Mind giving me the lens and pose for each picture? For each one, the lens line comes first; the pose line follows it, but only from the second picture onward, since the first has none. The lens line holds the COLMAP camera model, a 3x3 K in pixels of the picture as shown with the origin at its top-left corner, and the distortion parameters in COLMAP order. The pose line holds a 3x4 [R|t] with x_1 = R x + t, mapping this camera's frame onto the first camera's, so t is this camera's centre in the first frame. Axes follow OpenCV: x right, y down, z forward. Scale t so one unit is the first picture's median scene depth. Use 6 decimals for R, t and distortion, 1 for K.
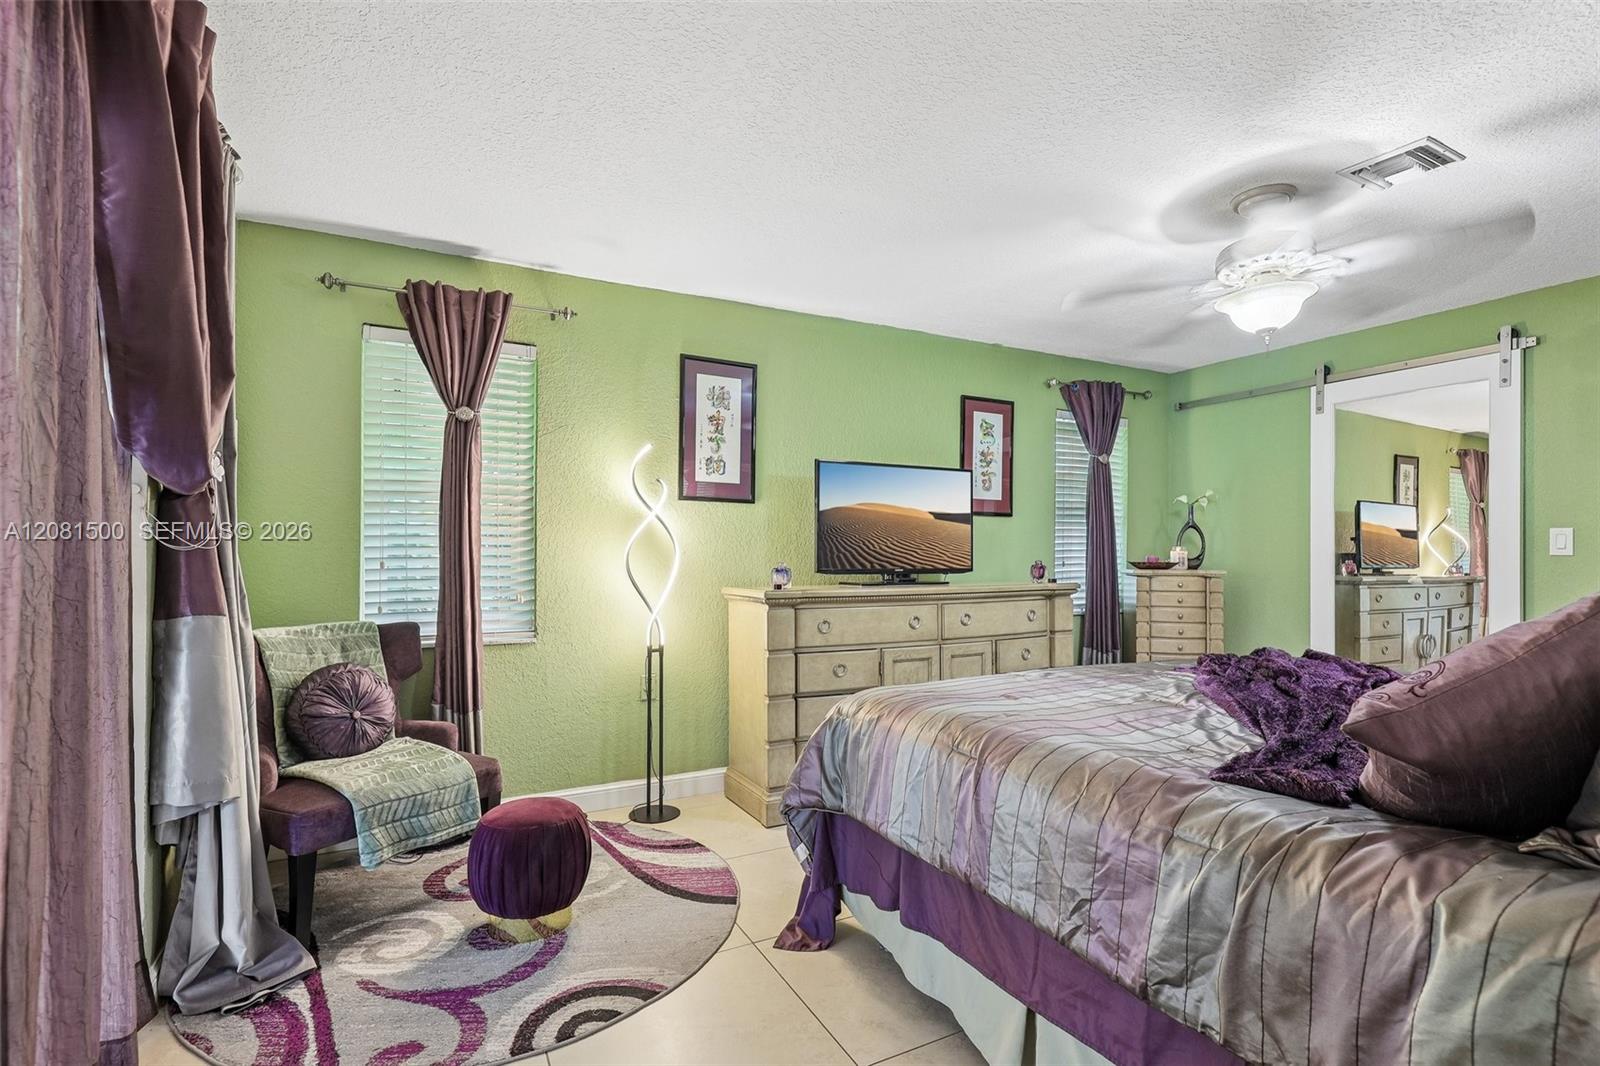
lens RADIAL K [[734.6, 0, 802.5], [0, 734.6, 548.6], [0, 0, 1]] dist [-0.000428, -0.000009]
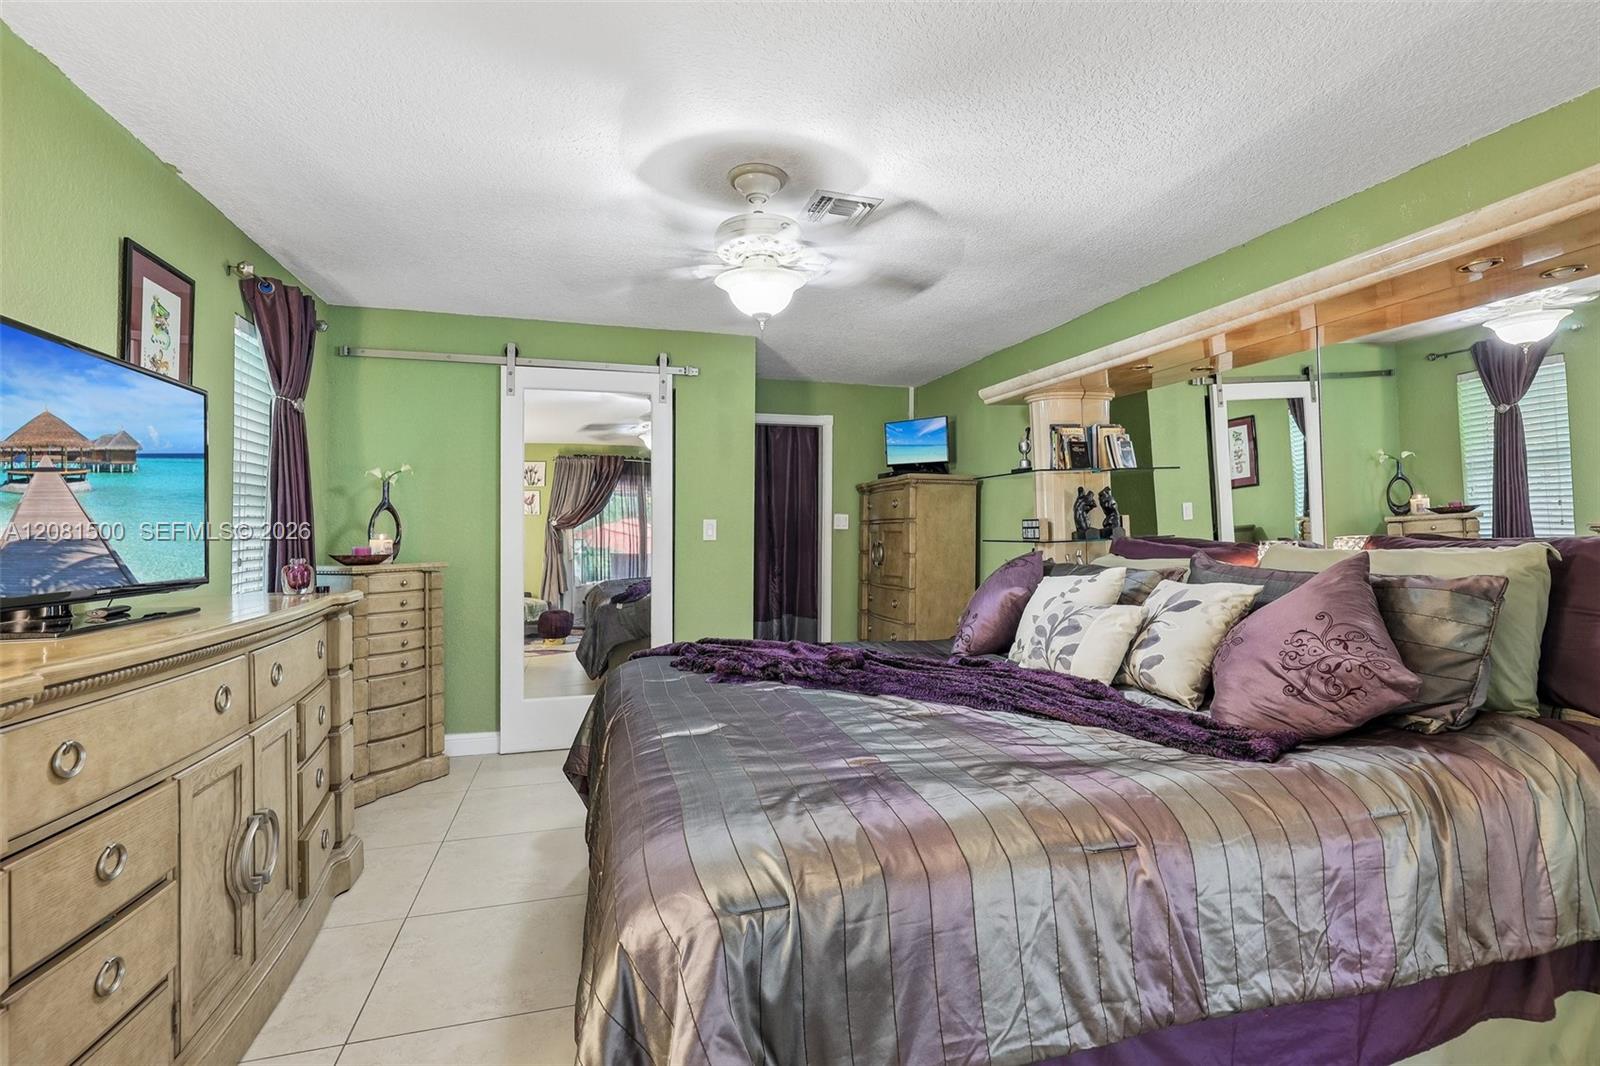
lens RADIAL K [[764.9, 0, 800.0], [0, 764.9, 533.0], [0, 0, 1]] dist [0.000367, 0.000303]
pose [[0.204861, -0.002575, 0.978788, -0.246332], [-0.001051, 0.999995, 0.002850, -0.008009], [-0.978790, -0.001612, 0.204858, 0.522509]]
